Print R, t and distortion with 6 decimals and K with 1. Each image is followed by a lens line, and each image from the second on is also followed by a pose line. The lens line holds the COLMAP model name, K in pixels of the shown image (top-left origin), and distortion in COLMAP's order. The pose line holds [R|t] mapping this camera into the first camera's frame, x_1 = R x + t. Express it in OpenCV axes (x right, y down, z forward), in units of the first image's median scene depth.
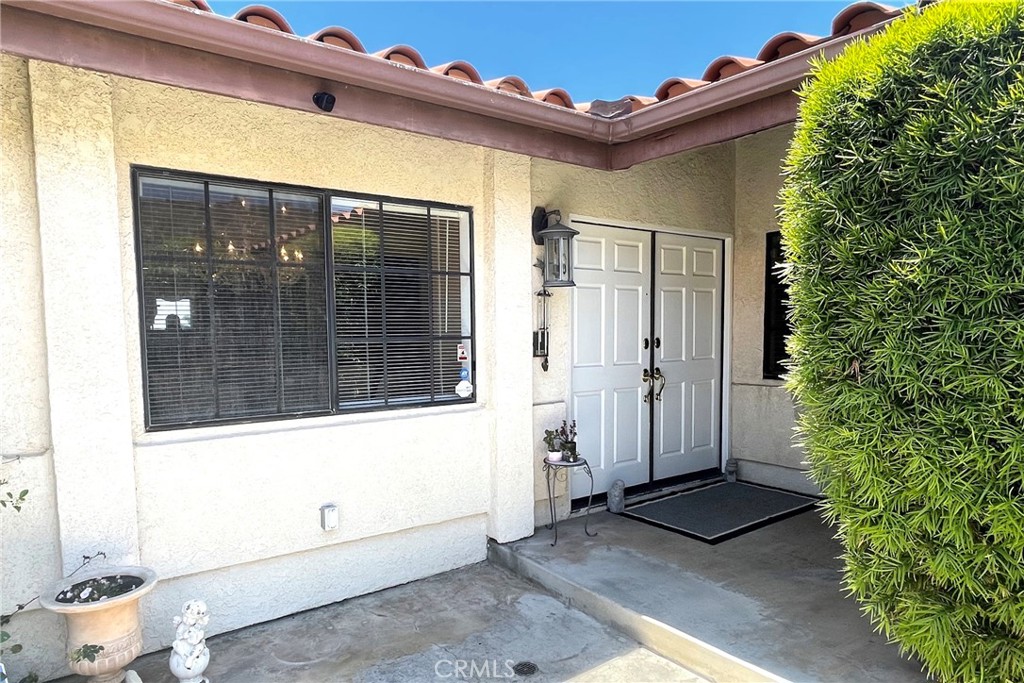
lens RADIAL K [[620.5, 0, 505.4], [0, 620.5, 381.5], [0, 0, 1]] dist [-0.025774, -0.001206]
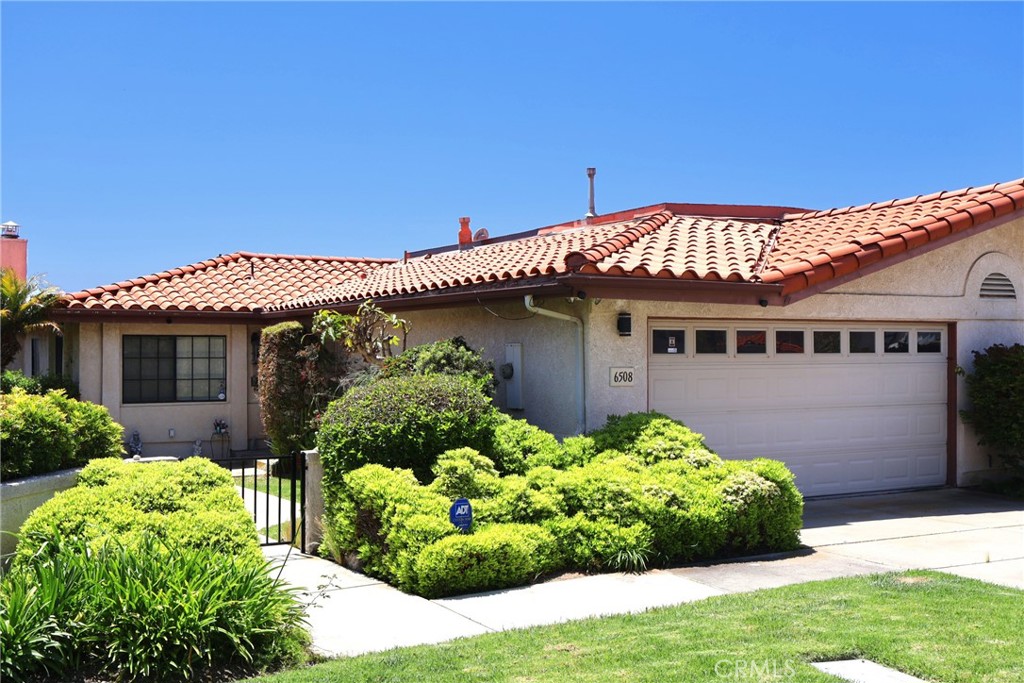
lens RADIAL K [[1139.6, 0, 512.3], [0, 1139.6, 342.3], [0, 0, 1]] dist [0.010887, 0.000000]
pose [[0.990114, 0.009947, -0.139913, 2.003366], [-0.022180, 0.996036, -0.086145, 0.187456], [0.138502, 0.088397, 0.986409, -4.068646]]
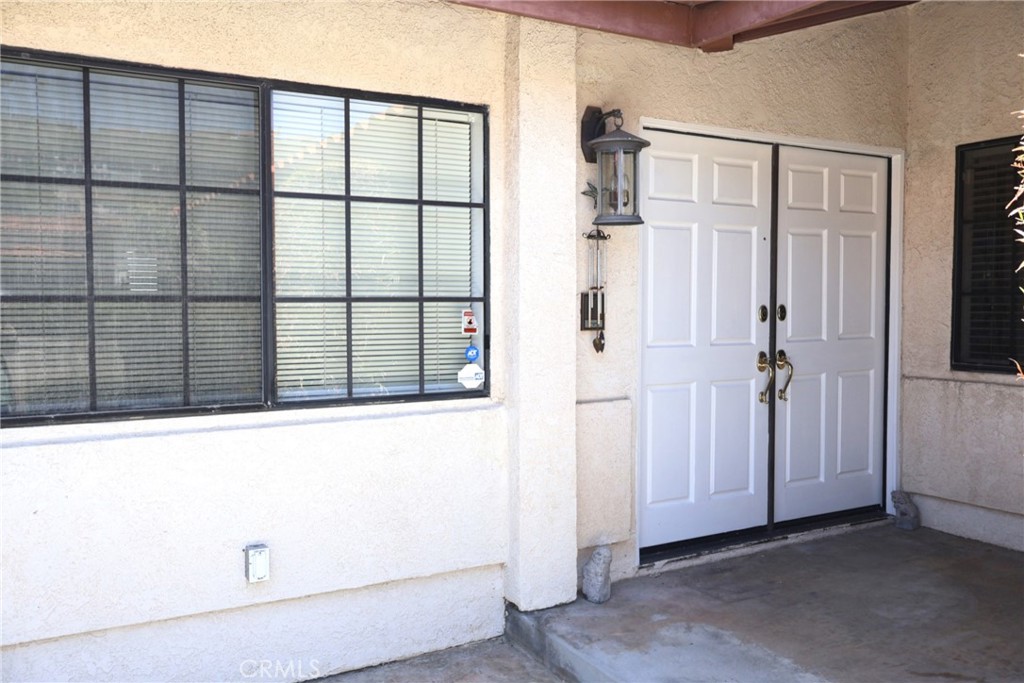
lens RADIAL K [[858.8, 0, 511.9], [0, 858.8, 340.9], [0, 0, 1]] dist [-0.019638, -0.002854]
pose [[0.994169, 0.014730, -0.106826, 0.073339], [-0.018299, 0.999304, -0.032505, 0.003269], [0.106273, 0.034271, 0.993746, 0.081128]]
